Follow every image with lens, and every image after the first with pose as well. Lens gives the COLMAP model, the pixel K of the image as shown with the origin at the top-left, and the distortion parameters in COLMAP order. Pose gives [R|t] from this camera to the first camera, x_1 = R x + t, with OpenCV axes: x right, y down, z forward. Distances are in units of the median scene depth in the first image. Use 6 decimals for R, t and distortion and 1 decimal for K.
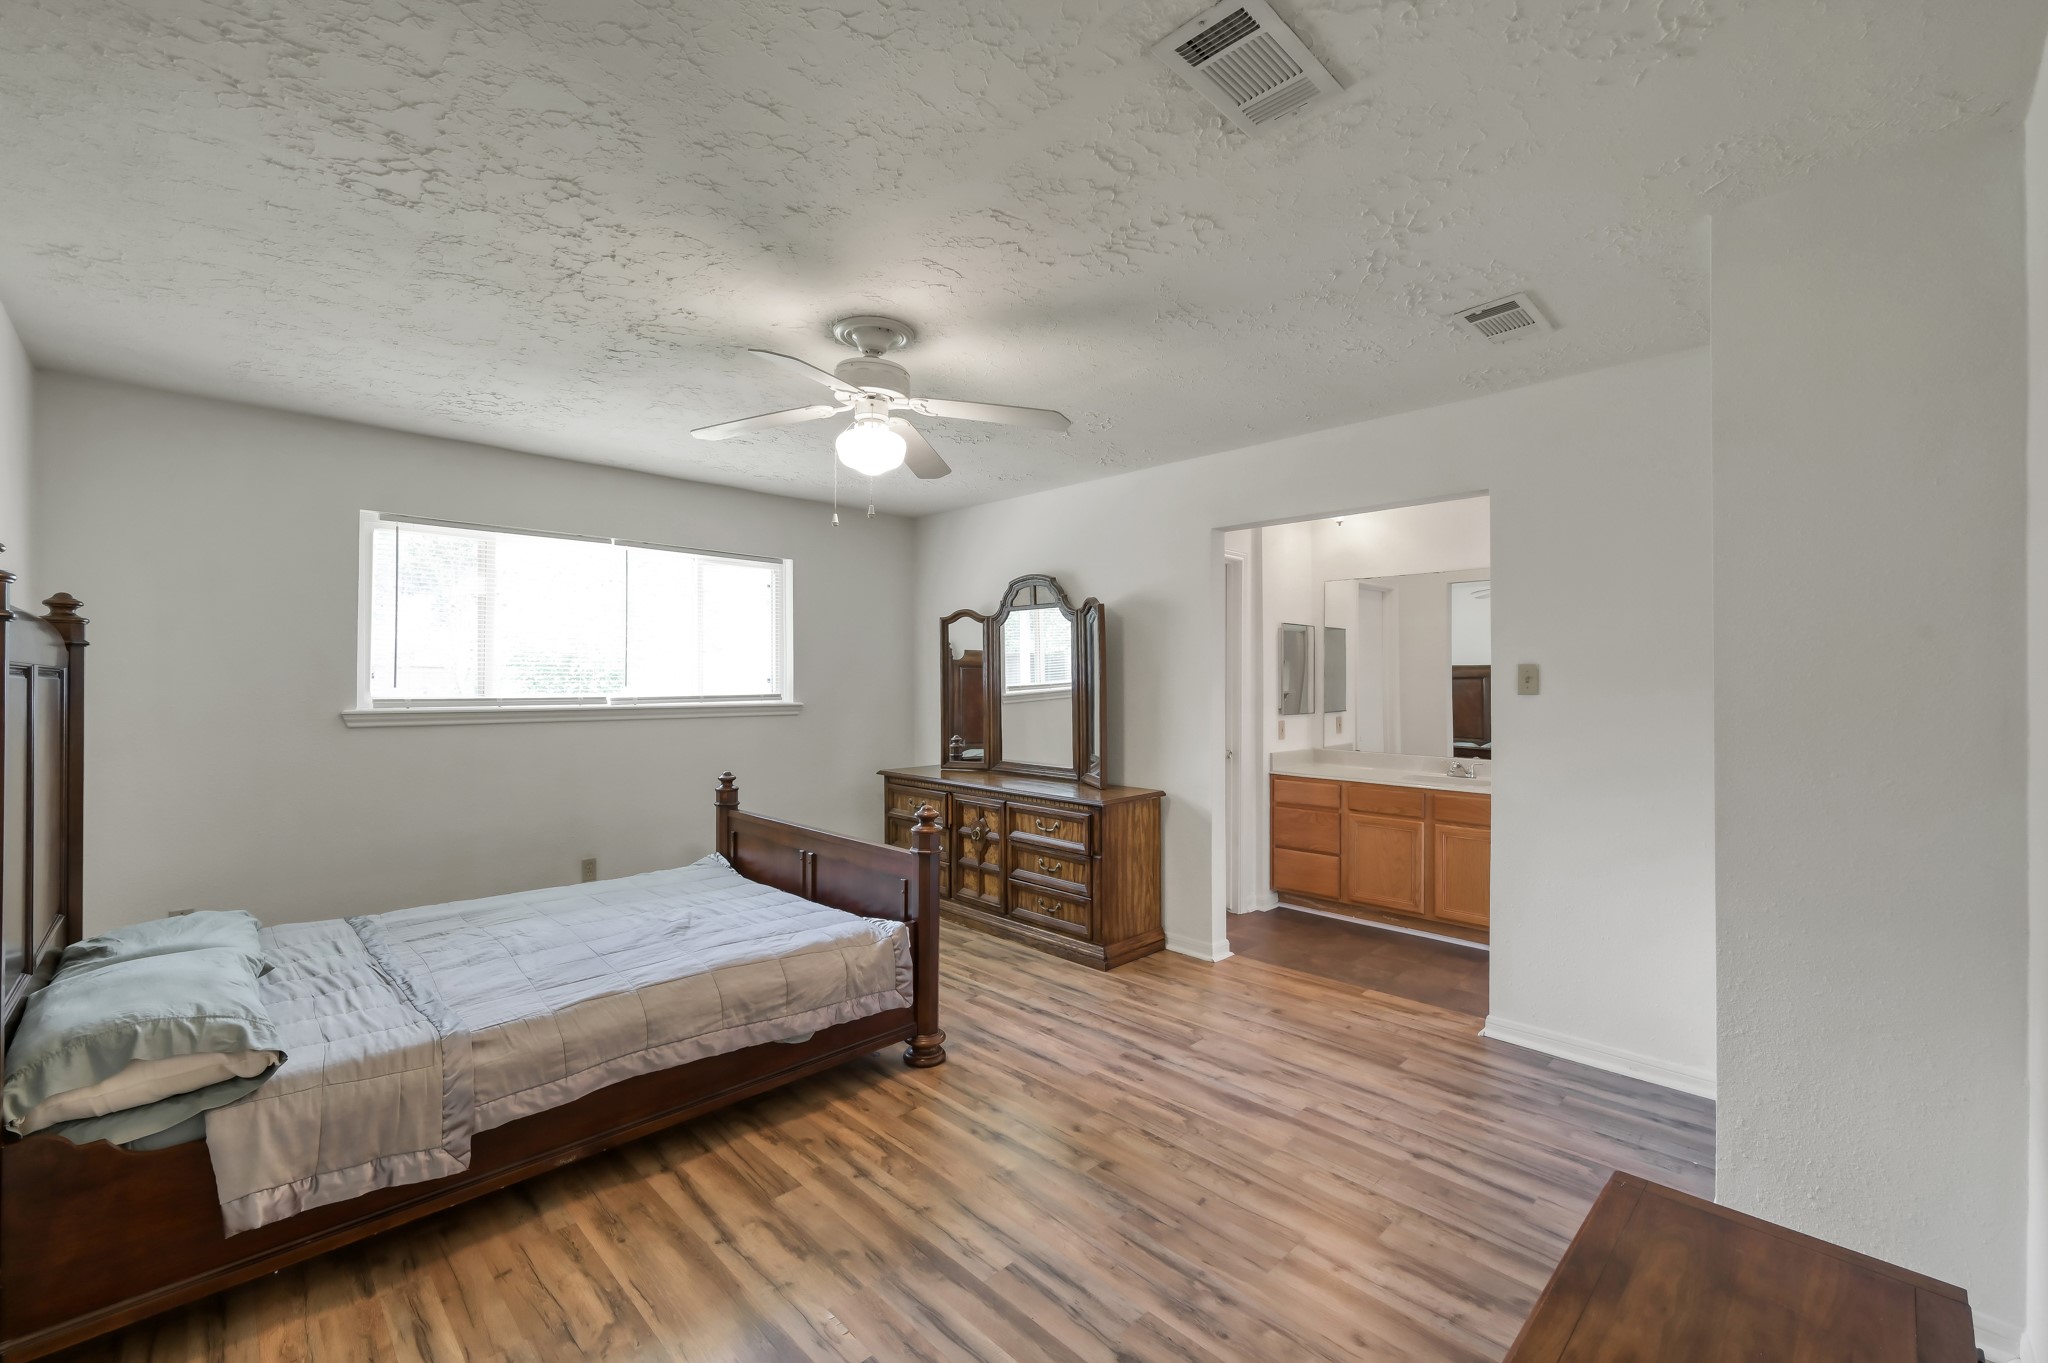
lens RADIAL K [[846.0, 0, 1021.8], [0, 846.0, 687.5], [0, 0, 1]] dist [-0.001402, -0.000088]
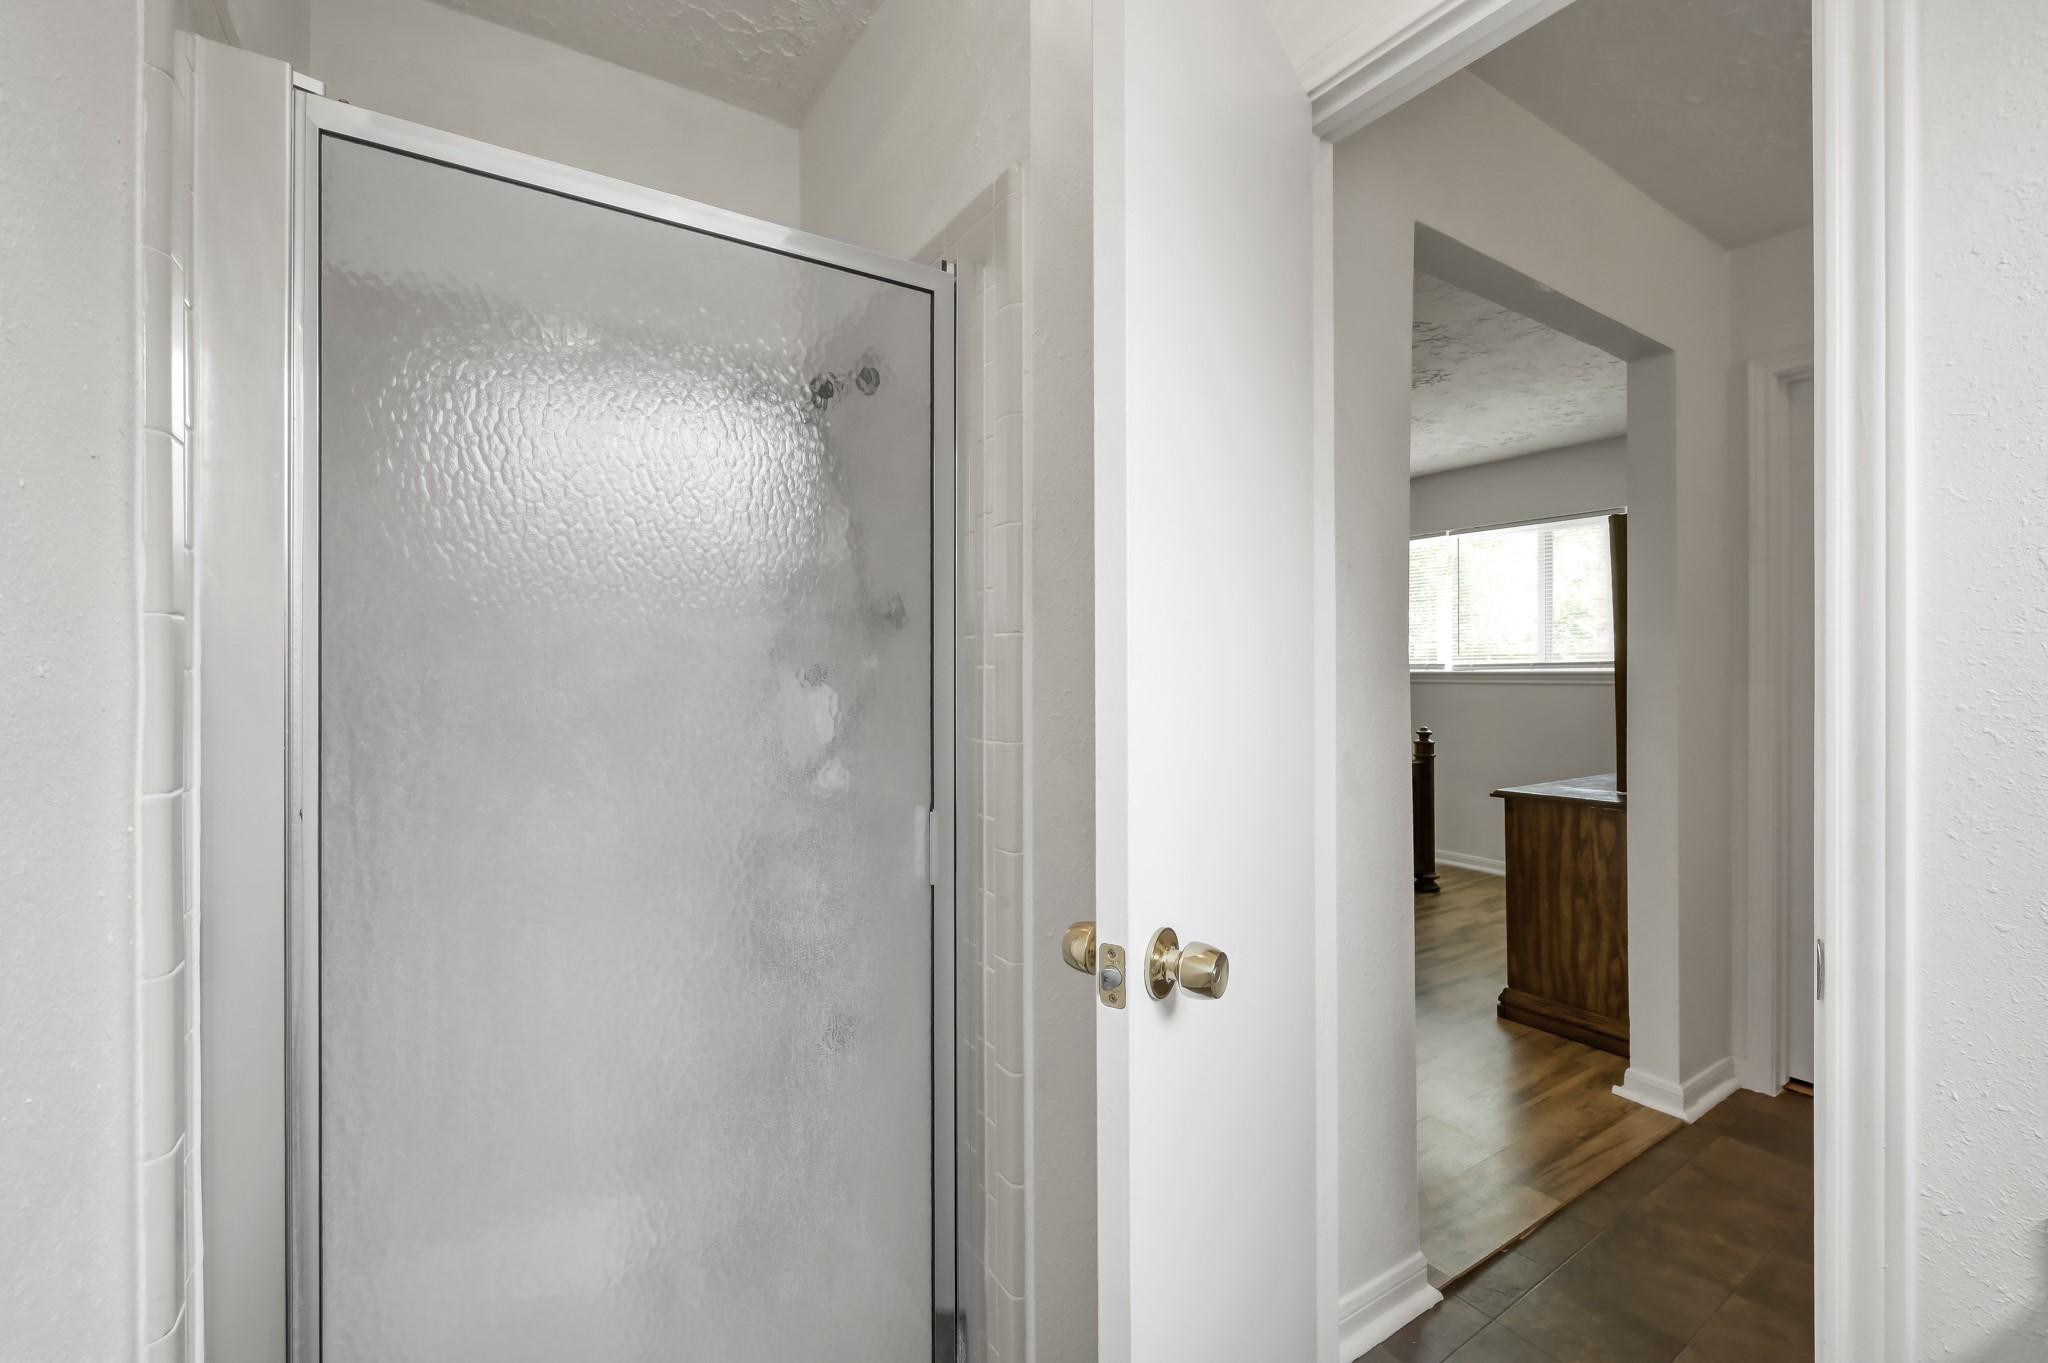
lens RADIAL K [[858.2, 0, 1024.0], [0, 858.2, 681.5], [0, 0, 1]] dist [-0.002919, 0.000104]
pose [[-0.194152, 0.007750, -0.980941, 1.024363], [-0.006548, 0.999936, 0.009197, 0.036705], [0.980950, 0.008209, -0.194089, 0.811774]]
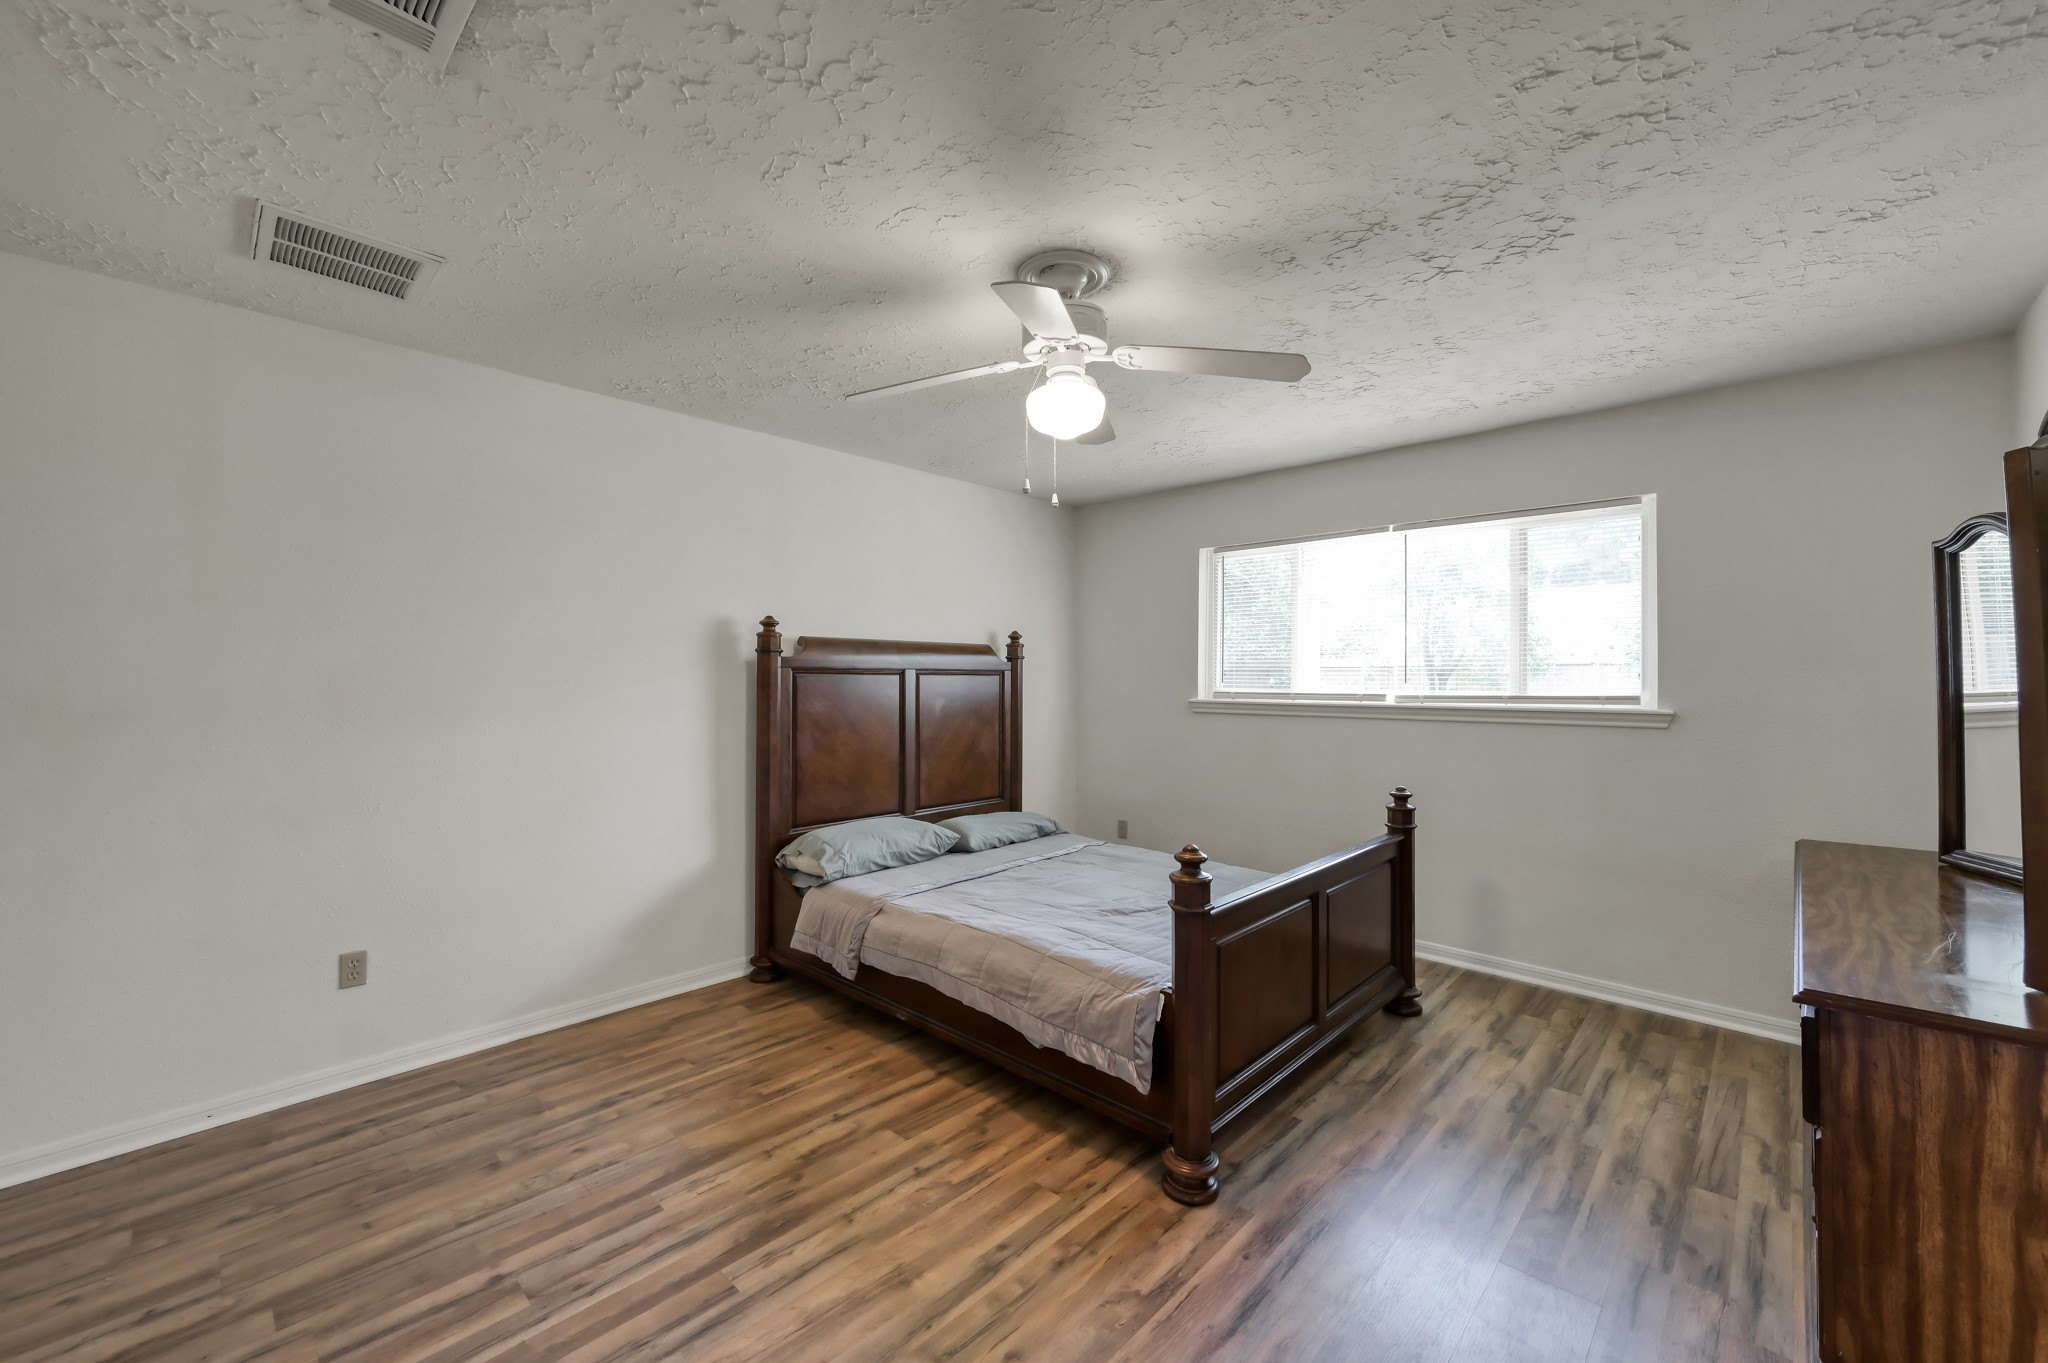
lens RADIAL K [[801.0, 0, 1023.9], [0, 801.0, 685.4], [0, 0, 1]] dist [-0.002251, -0.000121]
pose [[0.036280, 0.007461, -0.999314, 0.486712], [-0.006757, 0.999951, 0.007220, -0.002965], [0.999319, 0.006491, 0.036328, 0.701732]]
